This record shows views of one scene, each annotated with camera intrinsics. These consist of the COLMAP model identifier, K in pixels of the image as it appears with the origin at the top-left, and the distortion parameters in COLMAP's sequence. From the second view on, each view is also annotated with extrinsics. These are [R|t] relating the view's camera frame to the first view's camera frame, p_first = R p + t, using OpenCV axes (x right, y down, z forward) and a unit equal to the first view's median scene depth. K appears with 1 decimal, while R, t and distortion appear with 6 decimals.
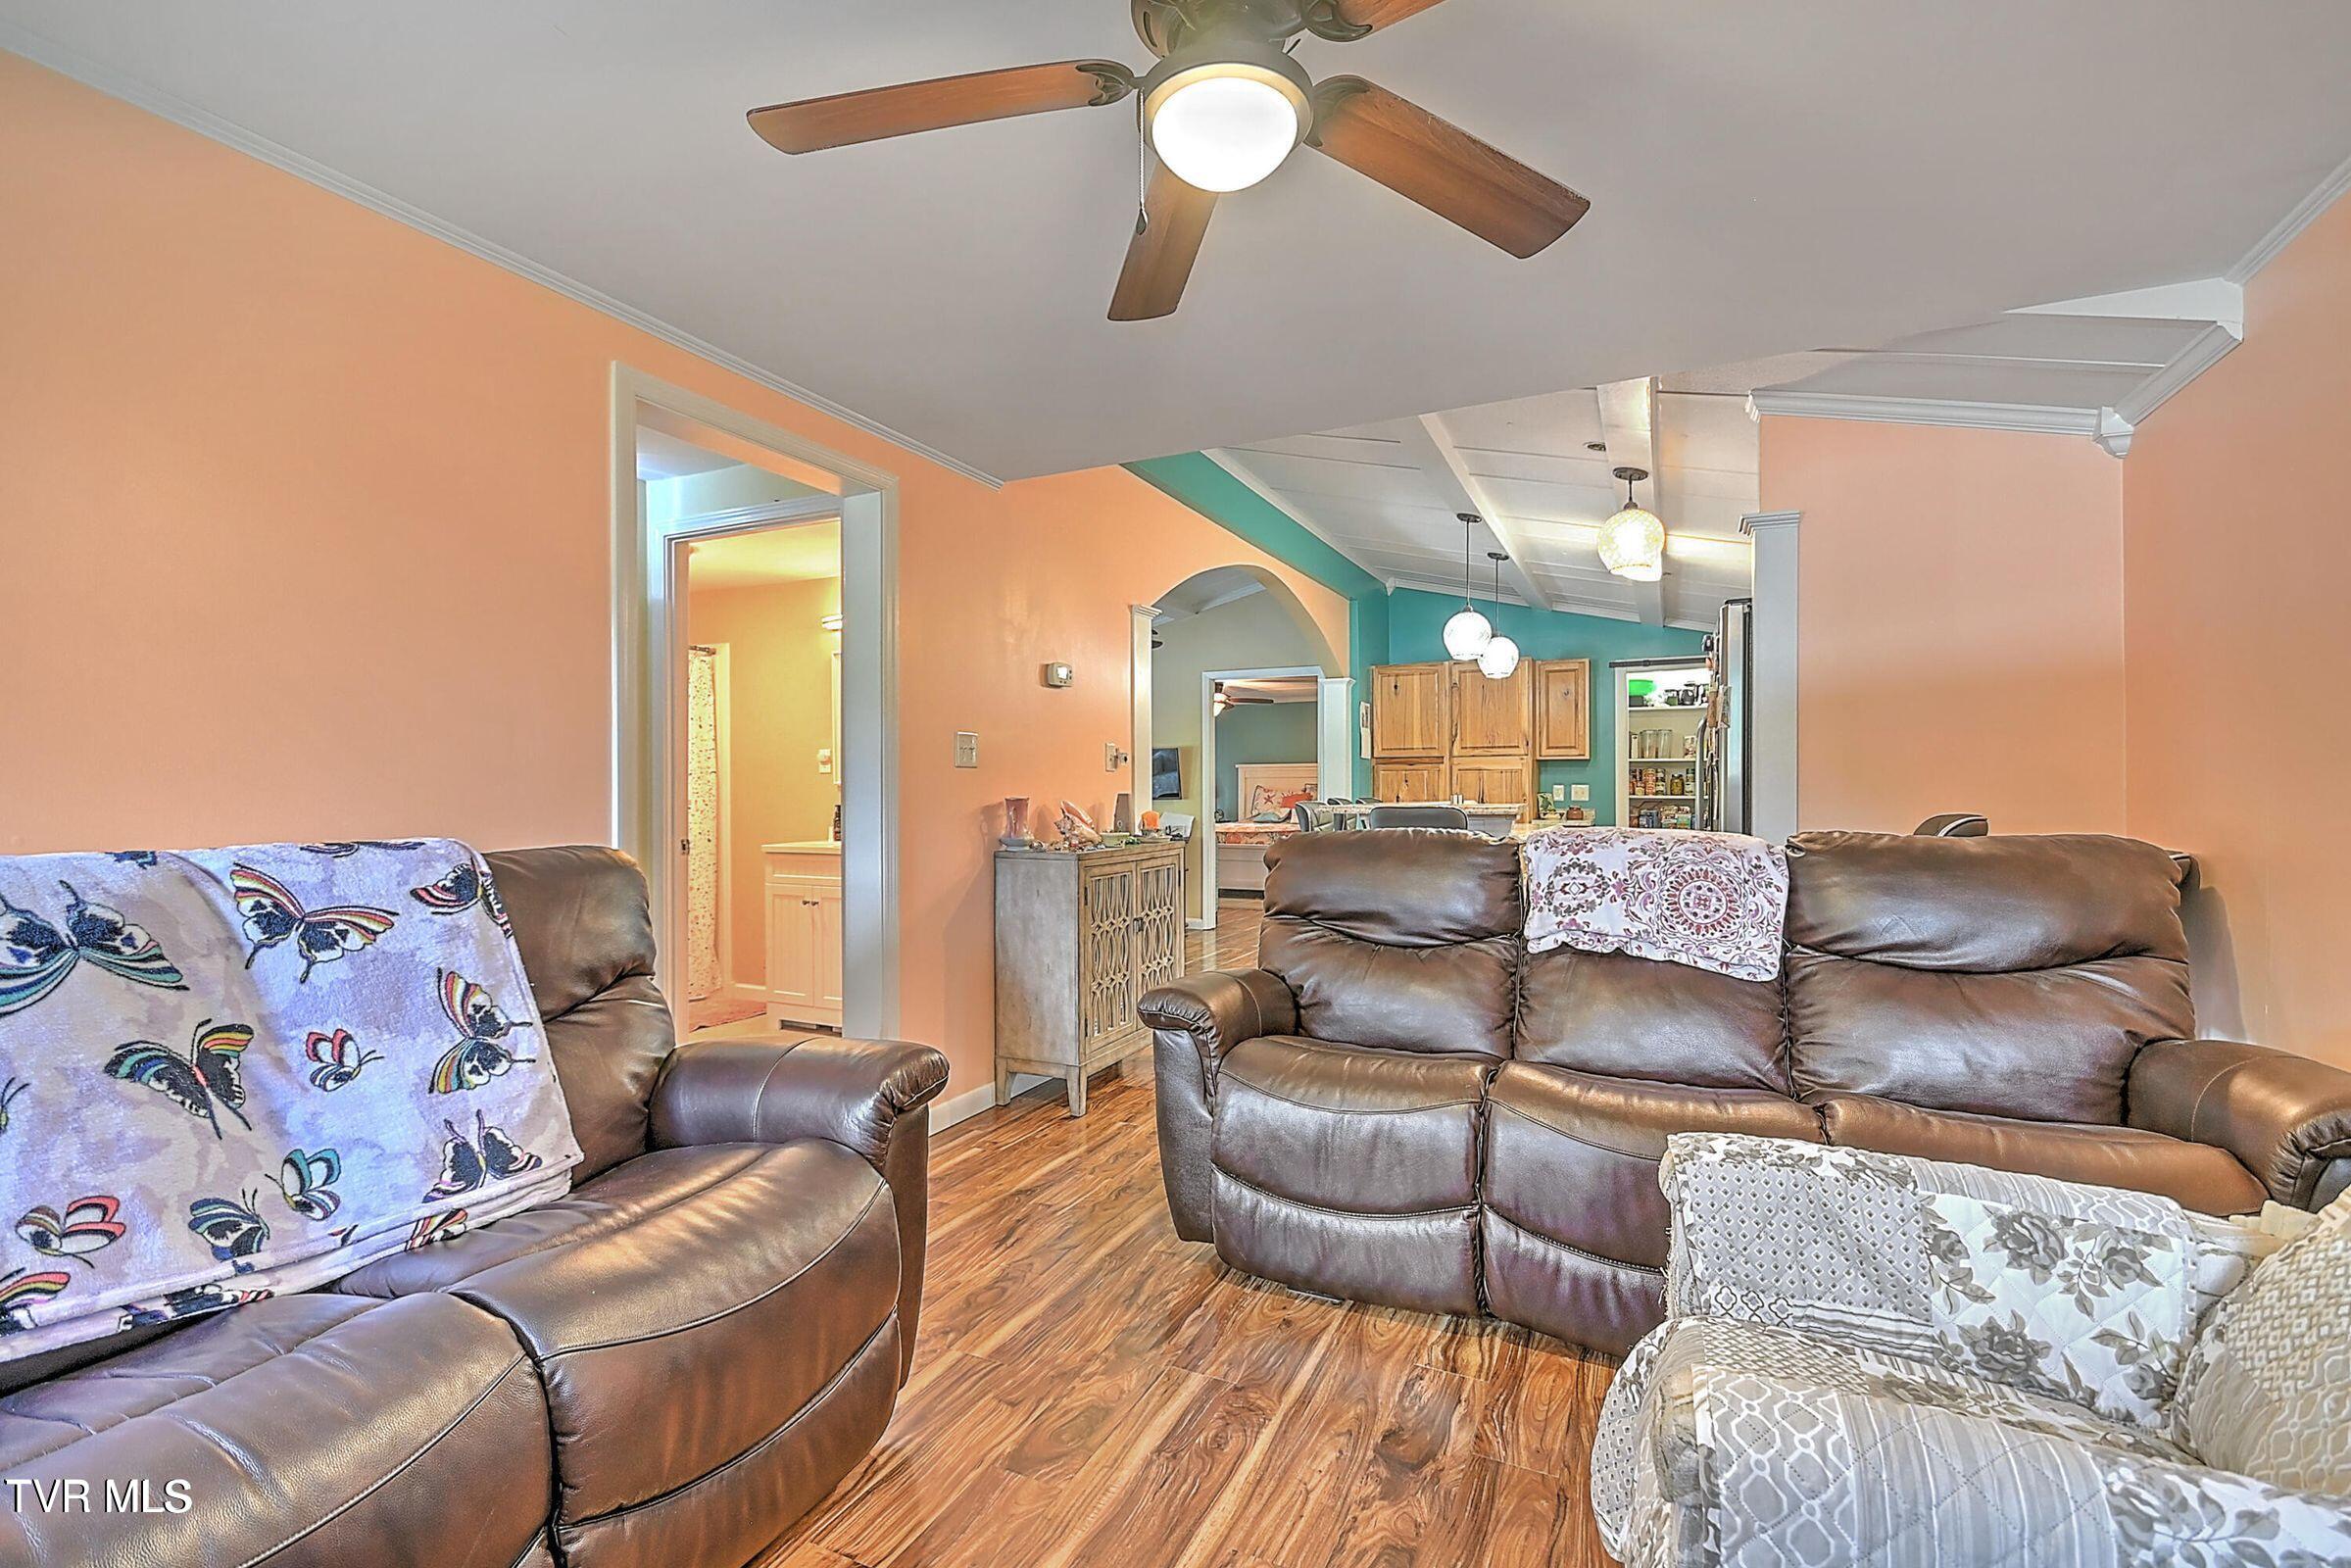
lens RADIAL K [[1013.3, 0, 1174.8], [0, 1013.3, 784.7], [0, 0, 1]] dist [-0.001300, -0.000020]
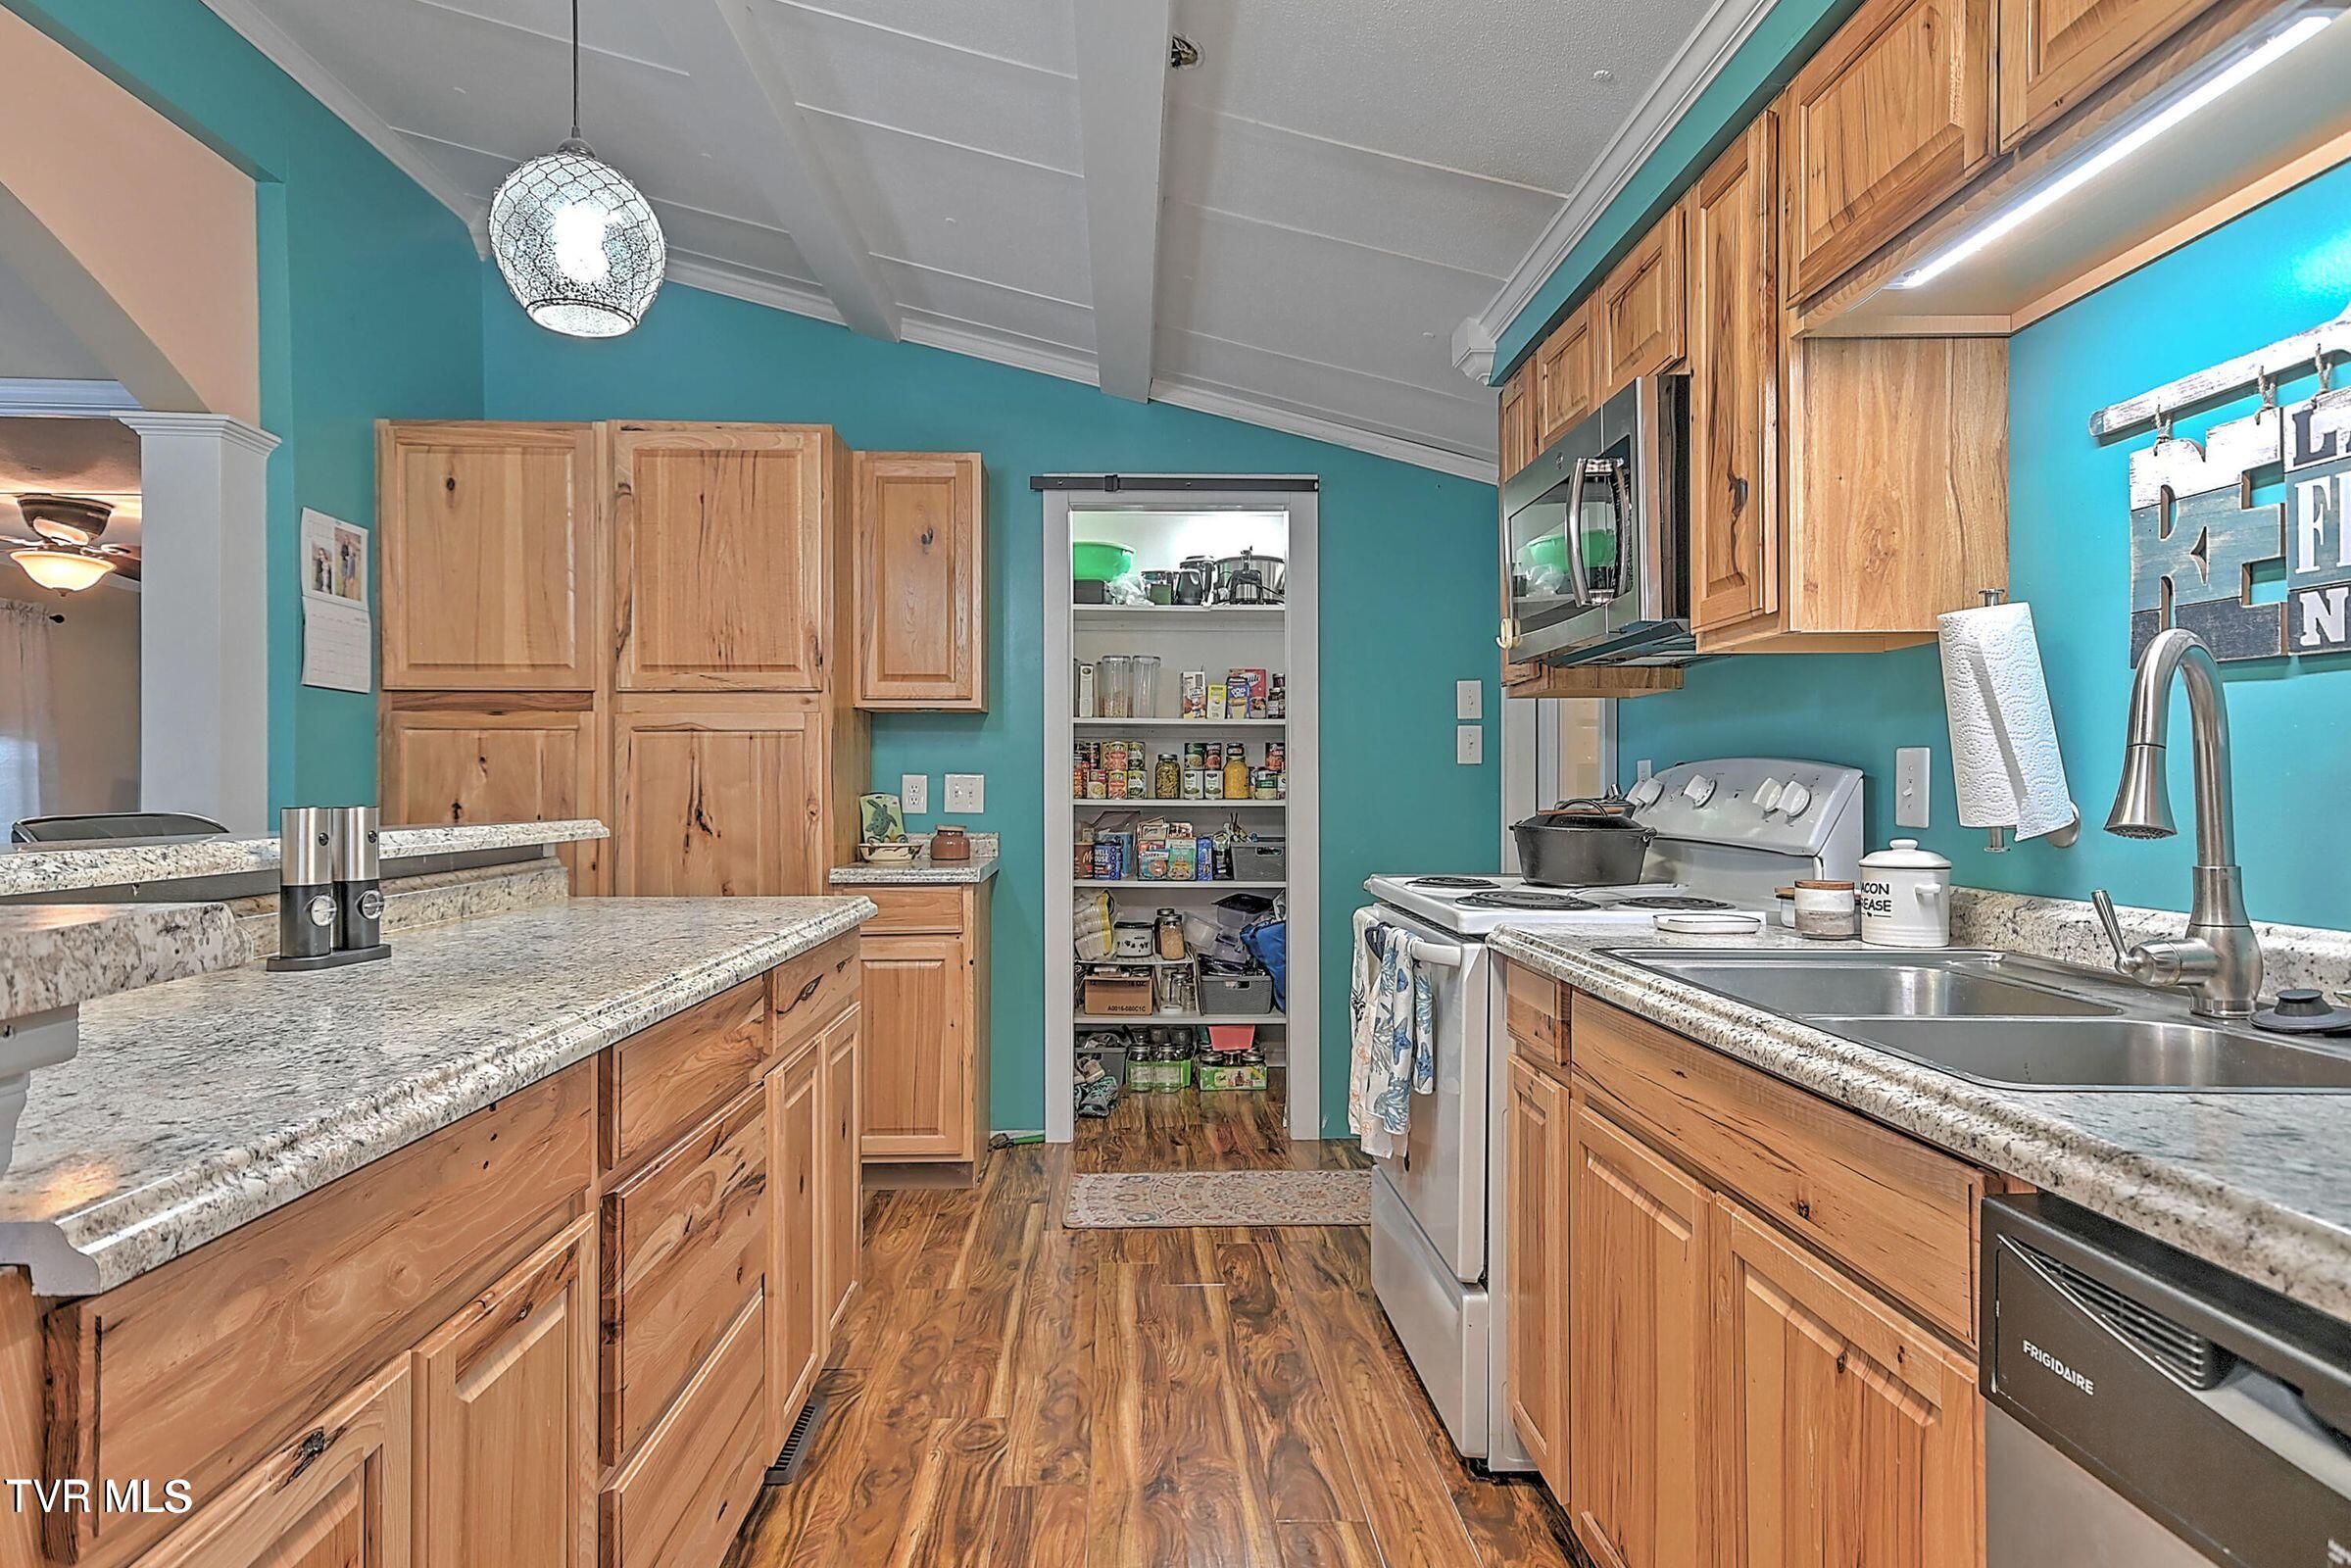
lens RADIAL K [[1403.7, 0, 1174.5], [0, 1403.7, 793.1], [0, 0, 1]] dist [0.001550, 0.000563]
pose [[0.880895, -0.001183, 0.473310, 0.205121], [-0.001234, 0.999988, 0.004794, 0.004967], [-0.473310, -0.004807, 0.880883, 0.457426]]
